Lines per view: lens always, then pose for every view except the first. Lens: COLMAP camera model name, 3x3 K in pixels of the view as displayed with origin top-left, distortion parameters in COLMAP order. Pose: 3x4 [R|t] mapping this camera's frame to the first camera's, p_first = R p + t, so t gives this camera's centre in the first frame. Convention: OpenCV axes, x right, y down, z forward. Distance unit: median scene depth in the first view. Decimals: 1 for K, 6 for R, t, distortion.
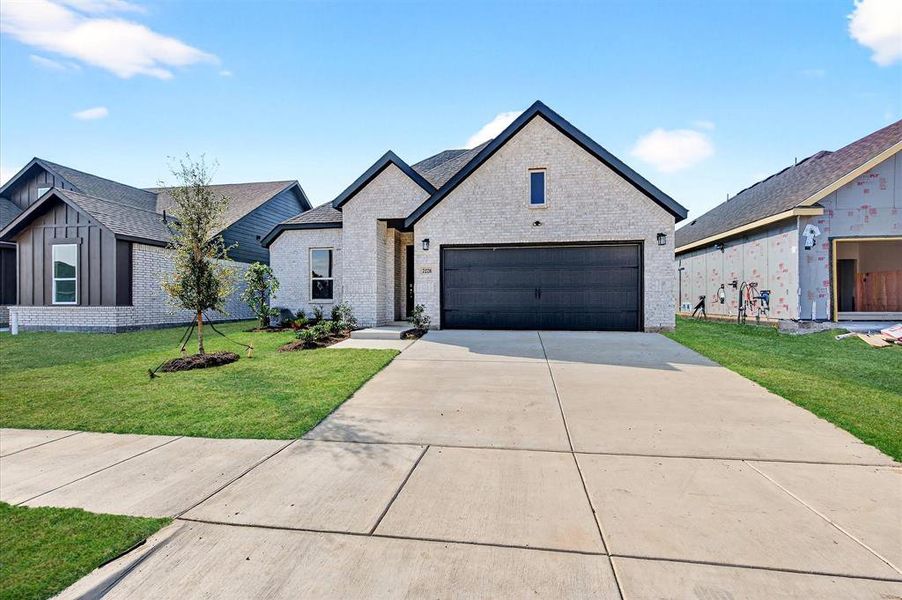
lens RADIAL K [[432.3, 0, 451.0], [0, 432.3, 300.0], [0, 0, 1]] dist [-0.002290, 0.000065]
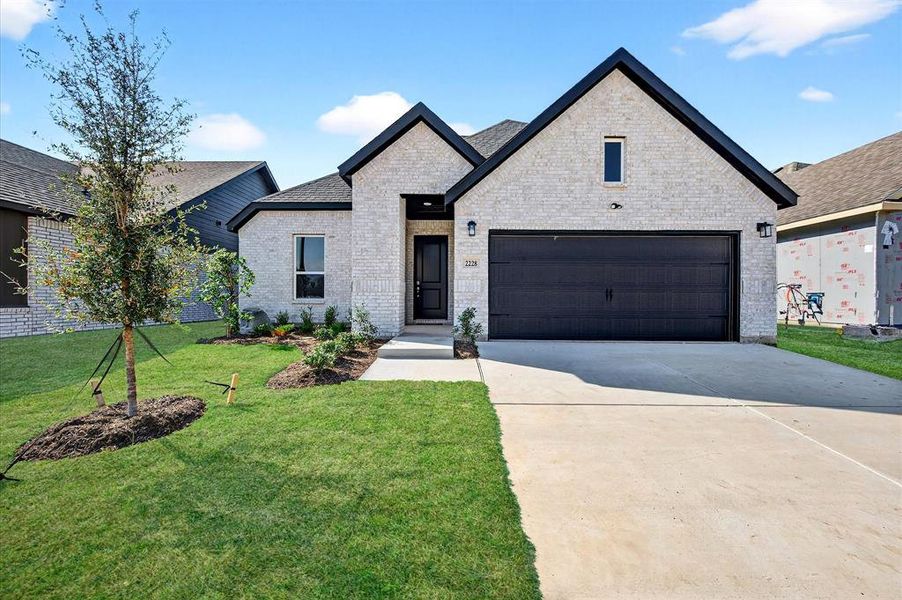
lens RADIAL K [[375.1, 0, 453.9], [0, 375.1, 297.9], [0, 0, 1]] dist [0.003849, -0.000342]
pose [[0.986301, 0.006224, 0.164838, -0.195658], [-0.006533, 0.999978, 0.001333, -0.007412], [-0.164826, -0.002391, 0.986320, 0.354968]]
